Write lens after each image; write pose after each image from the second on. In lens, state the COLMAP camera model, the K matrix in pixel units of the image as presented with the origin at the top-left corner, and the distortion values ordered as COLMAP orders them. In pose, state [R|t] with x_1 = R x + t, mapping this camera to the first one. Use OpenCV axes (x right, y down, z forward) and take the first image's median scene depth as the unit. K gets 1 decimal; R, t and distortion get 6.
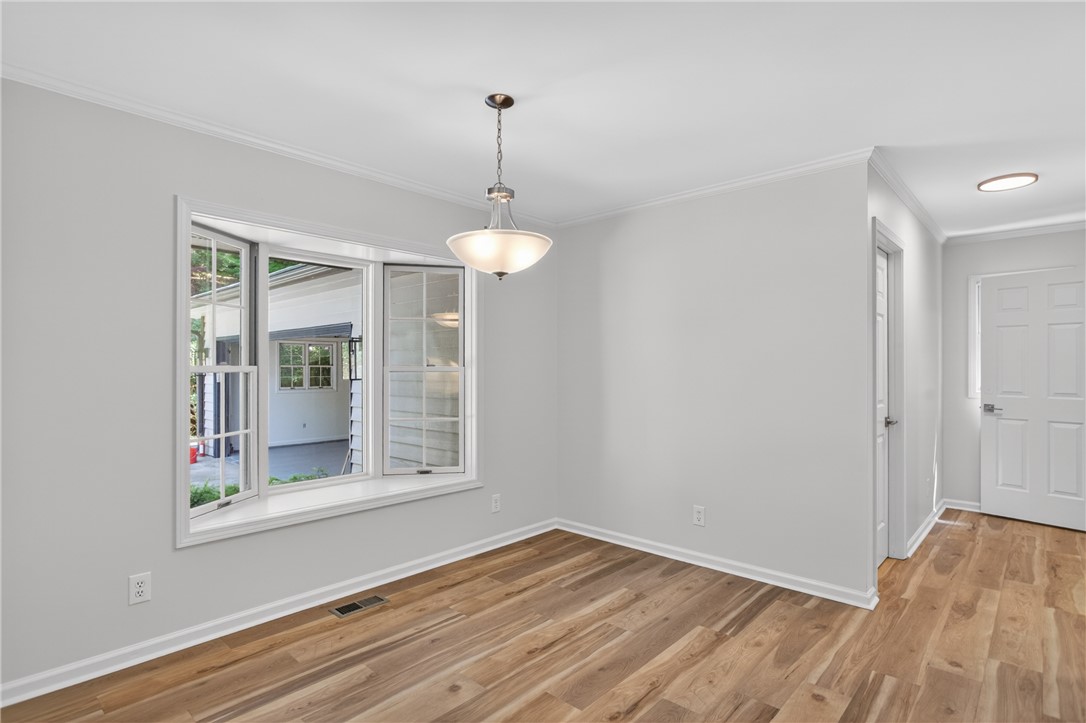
lens RADIAL K [[550.5, 0, 518.3], [0, 550.5, 368.8], [0, 0, 1]] dist [-0.011921, 0.002388]
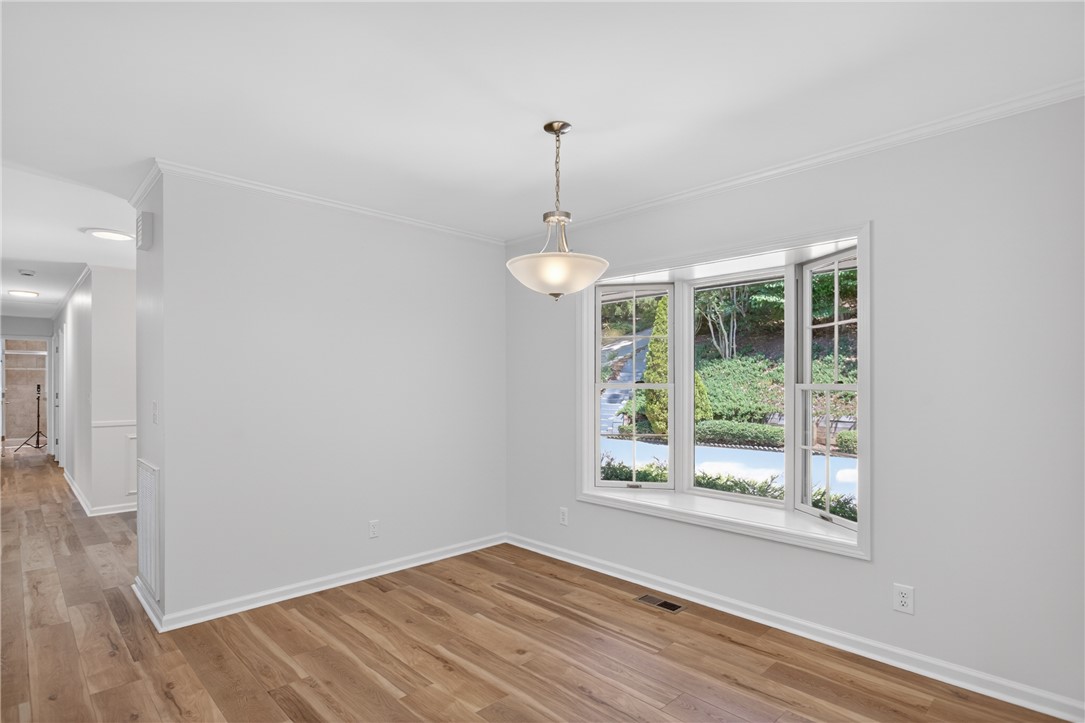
lens RADIAL K [[550.0, 0, 556.1], [0, 550.0, 376.4], [0, 0, 1]] dist [-0.011921, 0.002388]
pose [[-0.018911, -0.014627, -0.999714, 0.831058], [-0.003367, 0.999888, -0.014566, -0.003966], [0.999815, 0.003090, -0.018959, 0.832127]]
